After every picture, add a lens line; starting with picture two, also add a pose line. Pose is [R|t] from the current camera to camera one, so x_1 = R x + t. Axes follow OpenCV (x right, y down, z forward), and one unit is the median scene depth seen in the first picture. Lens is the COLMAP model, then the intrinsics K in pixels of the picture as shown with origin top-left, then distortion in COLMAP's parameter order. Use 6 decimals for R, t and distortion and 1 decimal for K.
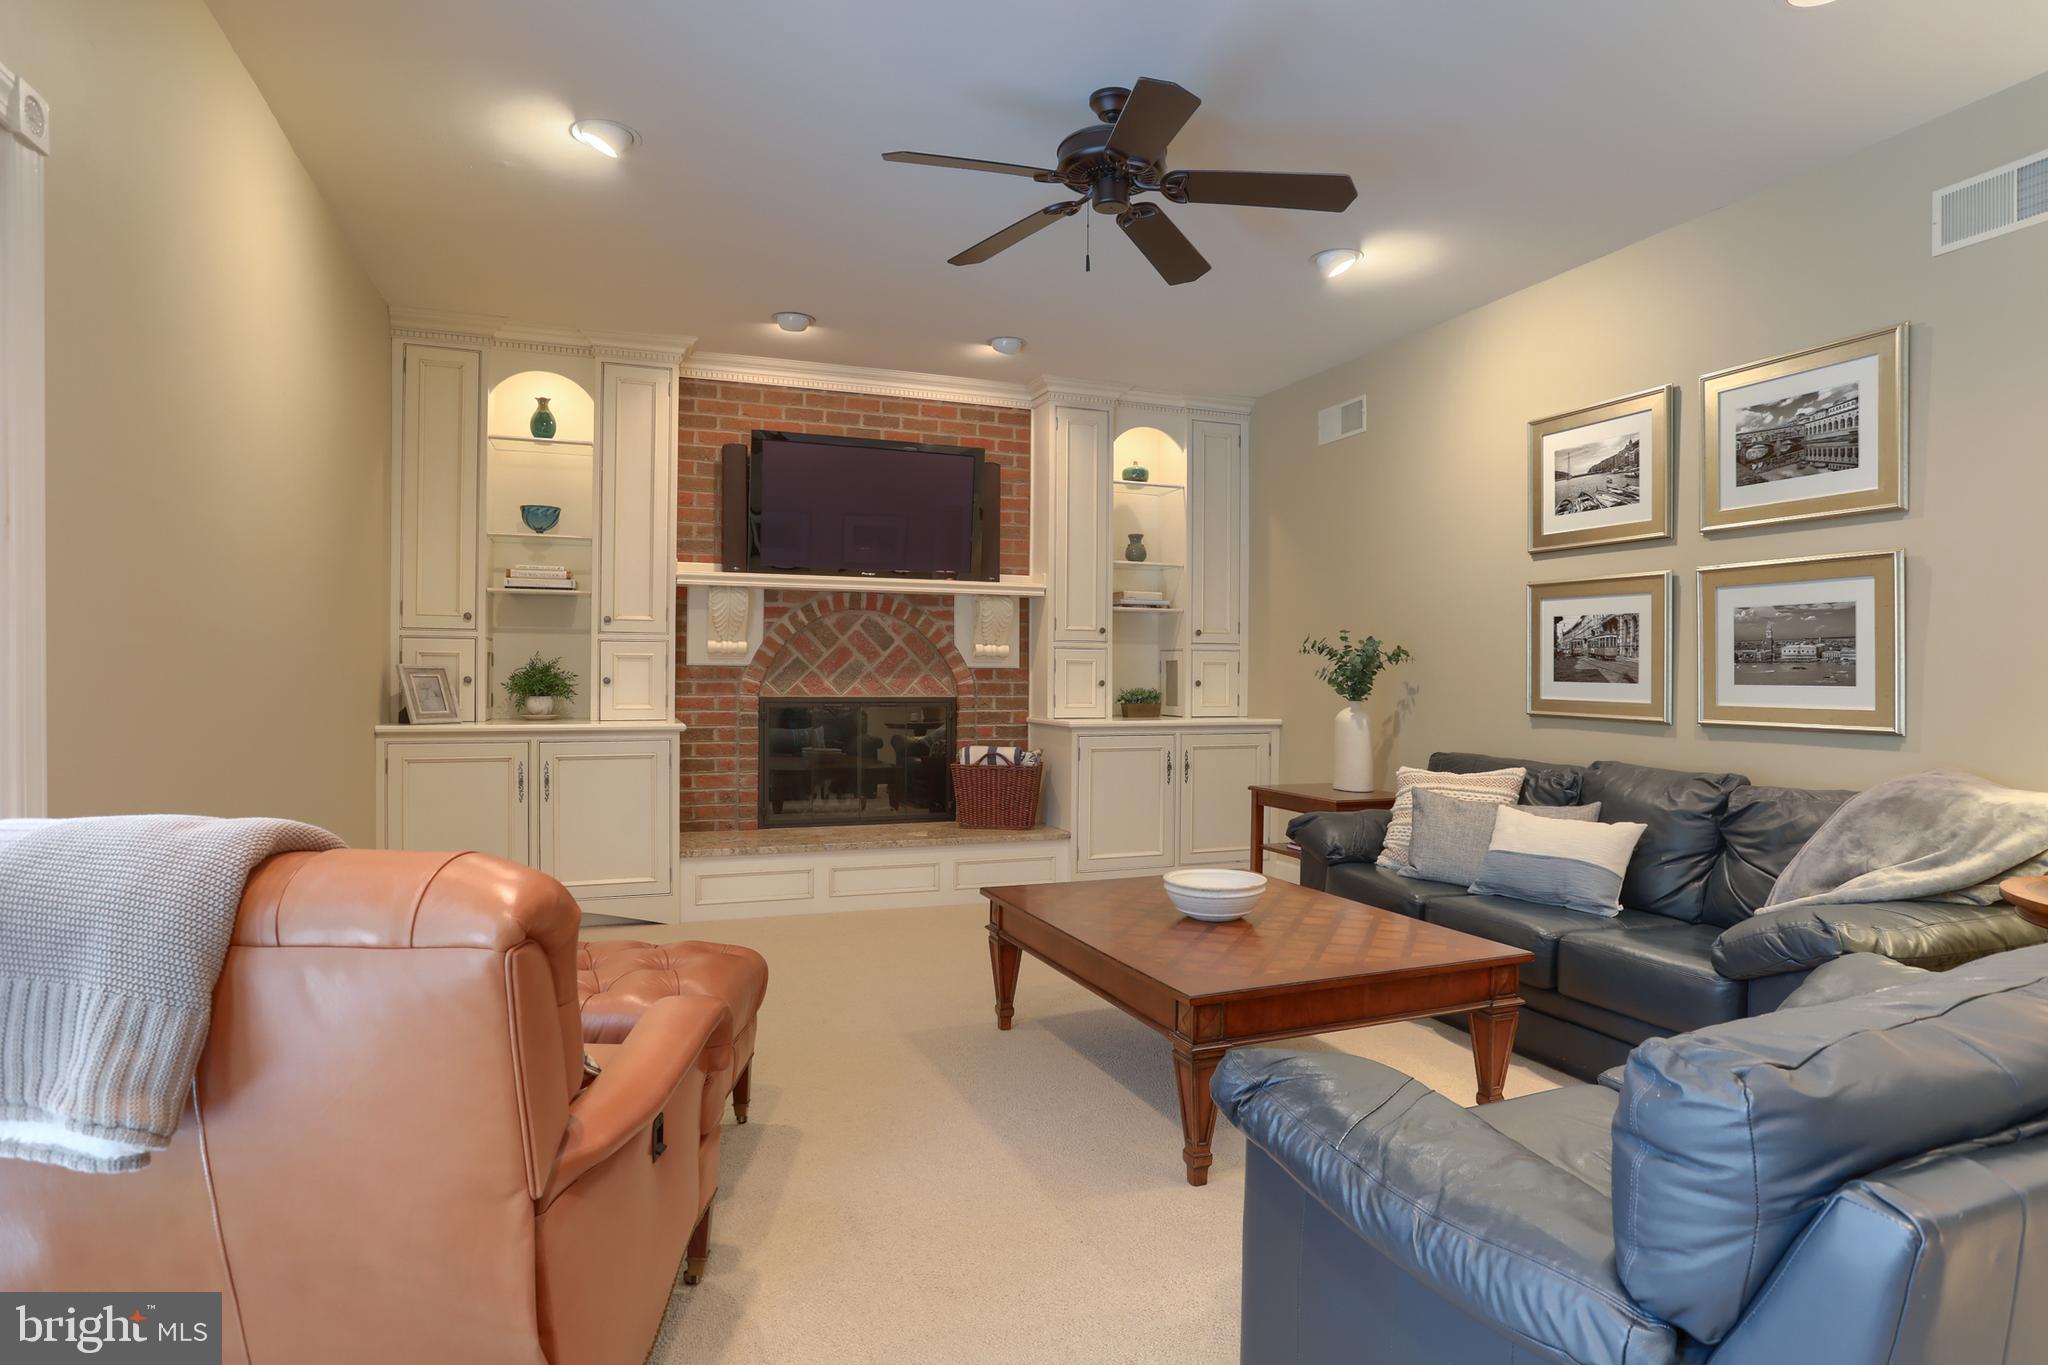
lens RADIAL K [[1091.6, 0, 1014.4], [0, 1091.6, 684.1], [0, 0, 1]] dist [-0.047144, 0.022520]
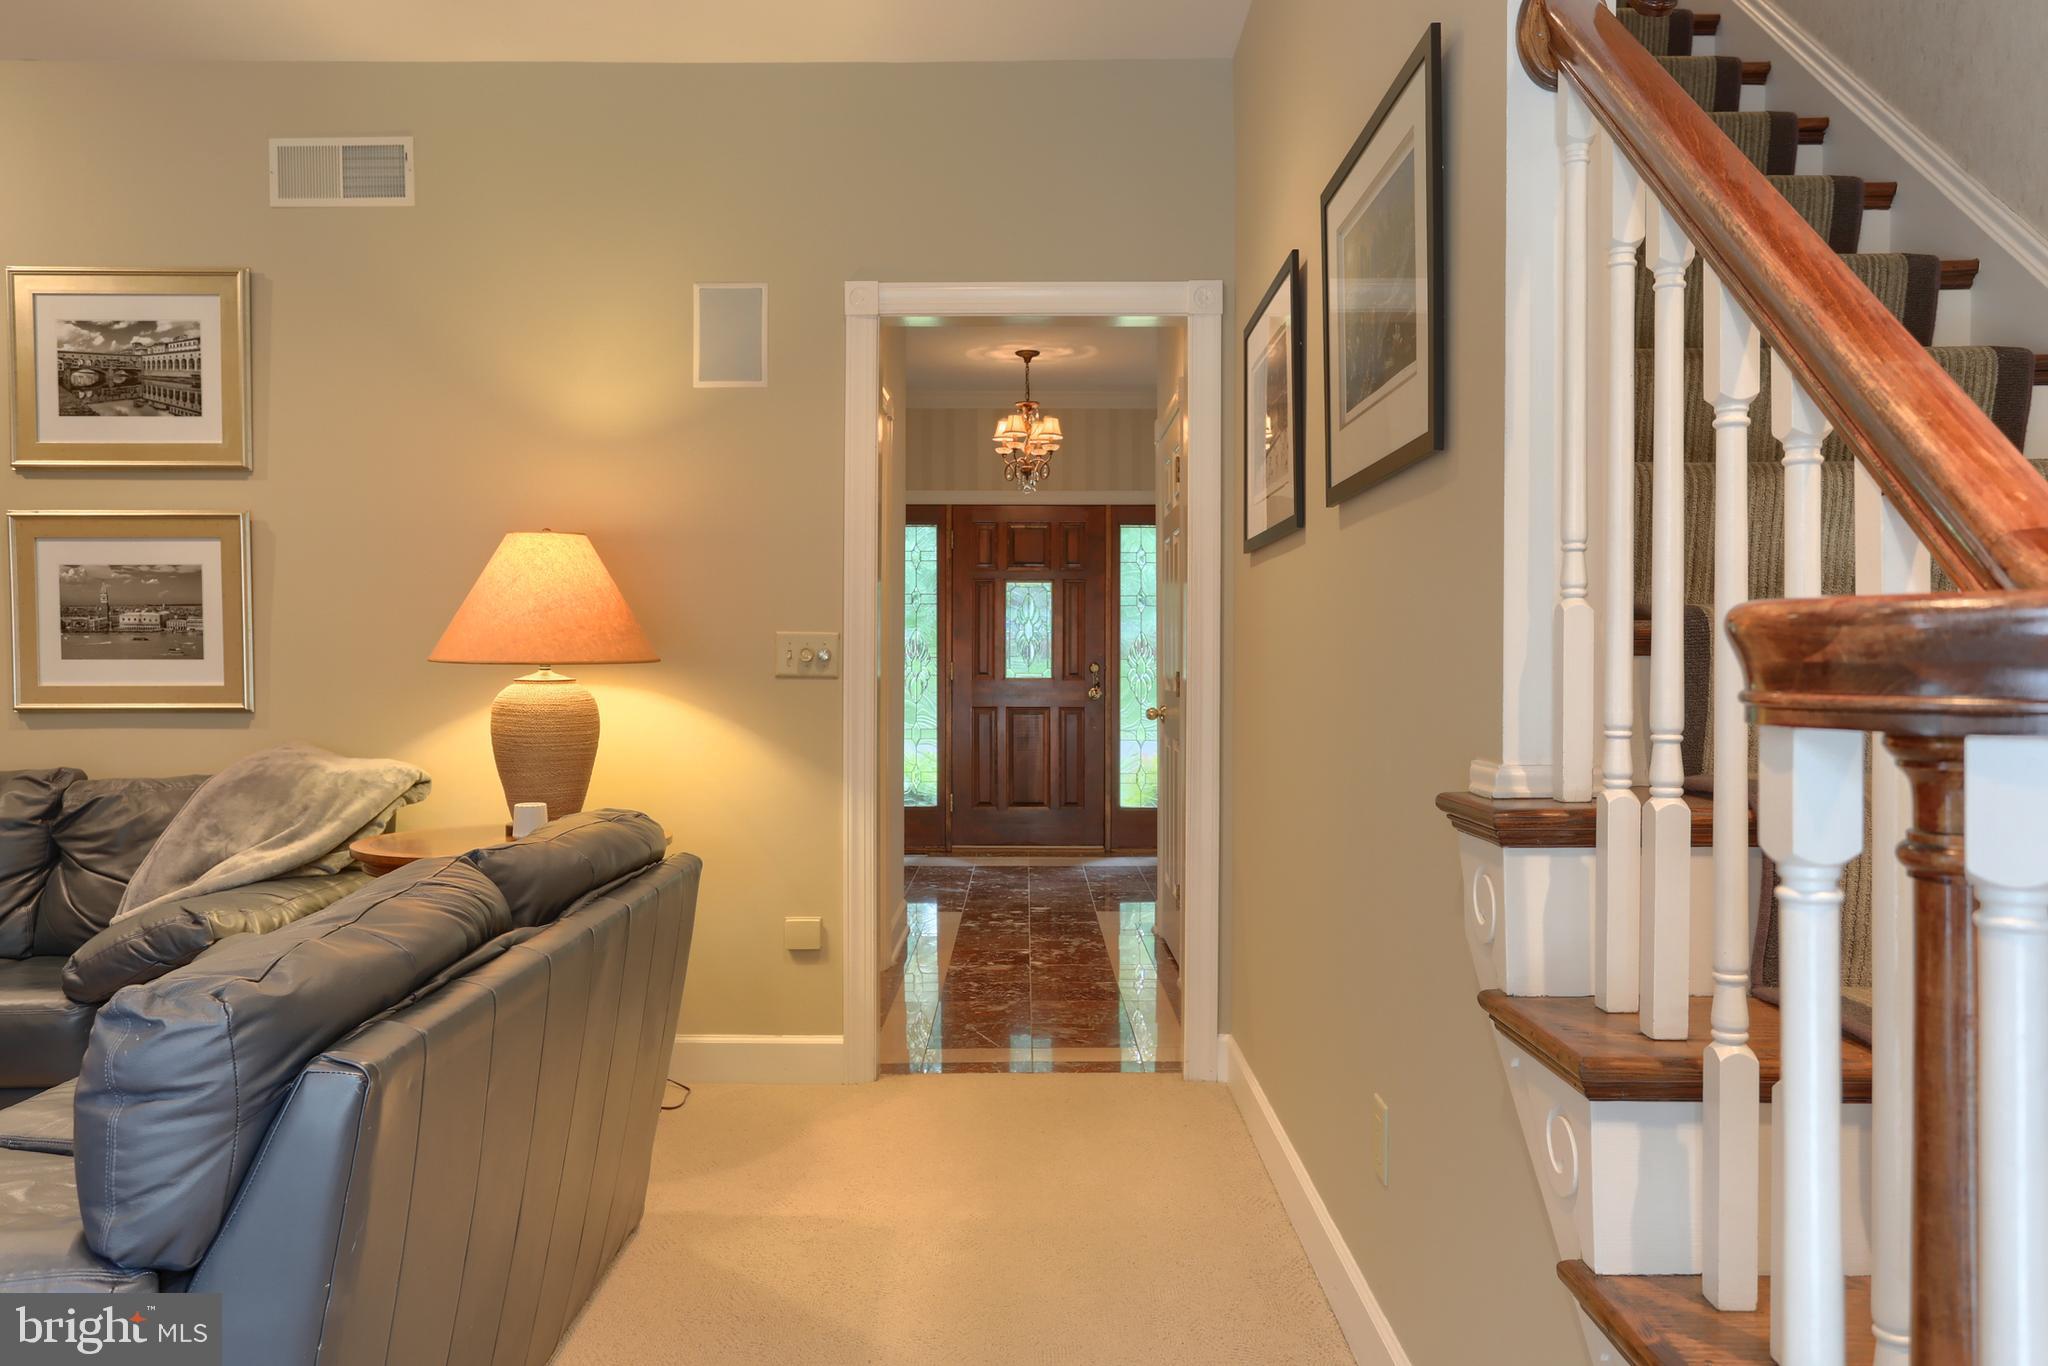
lens RADIAL K [[1518.0, 0, 1020.3], [0, 1518.0, 680.4], [0, 0, 1]] dist [0.028554, 0.004022]
pose [[0.364327, -0.012590, 0.931186, -0.158013], [0.014978, 0.999858, 0.007658, 0.019565], [-0.931150, 0.011157, 0.364464, -0.106776]]
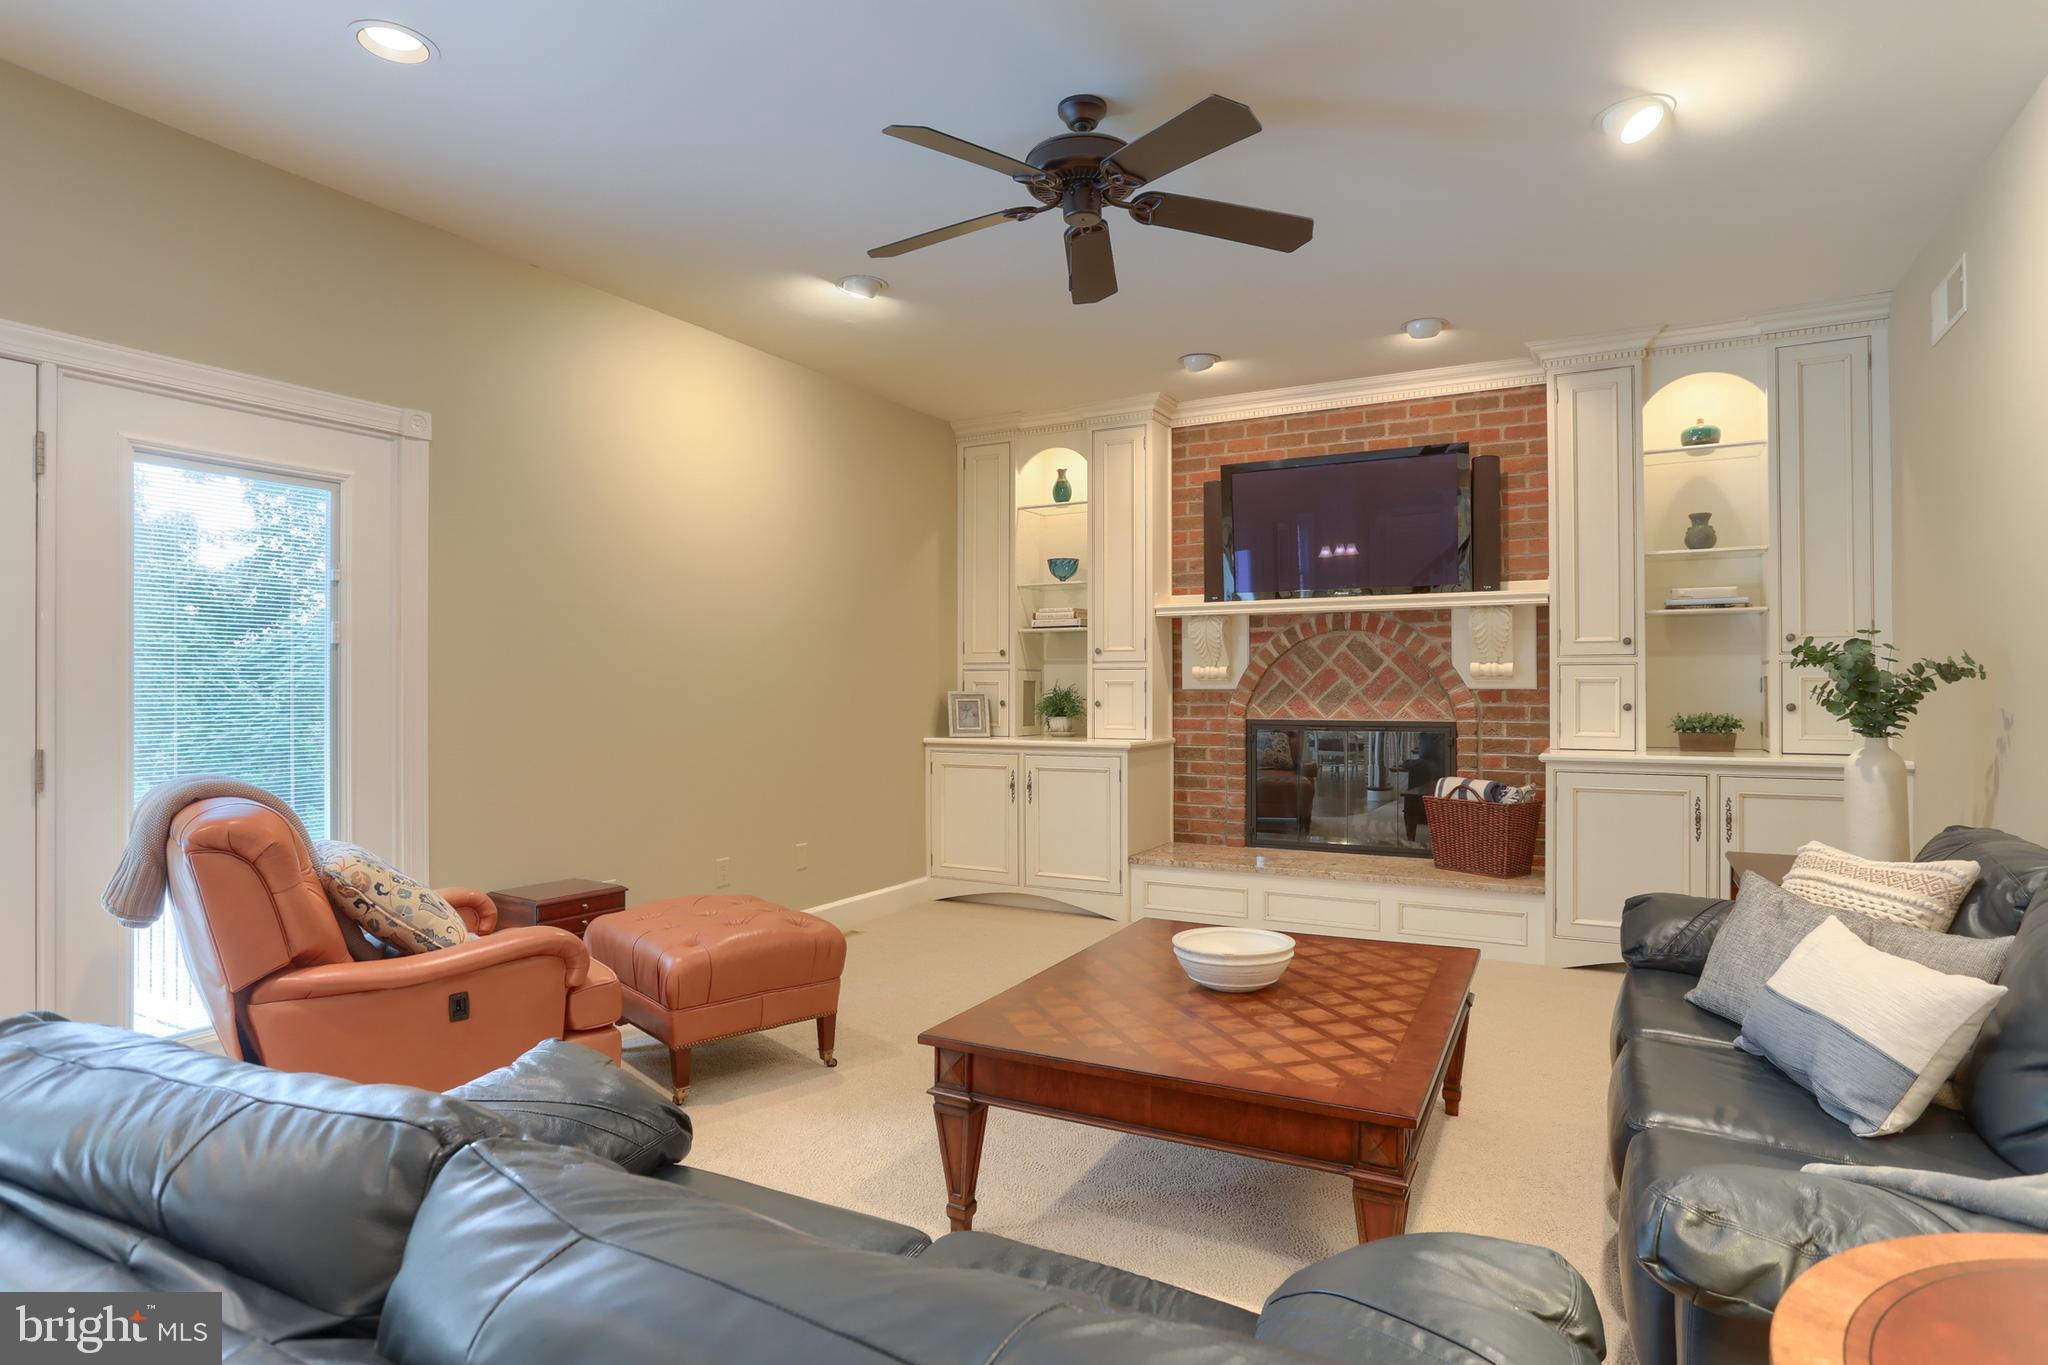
lens RADIAL K [[1091.6, 0, 1031.6], [0, 1091.6, 681.6], [0, 0, 1]] dist [-0.047144, 0.022520]
pose [[0.656179, -0.013936, -0.754477, 0.424900], [-0.001226, 0.999808, -0.019533, -0.003721], [0.754604, 0.013743, 0.656036, 0.167403]]
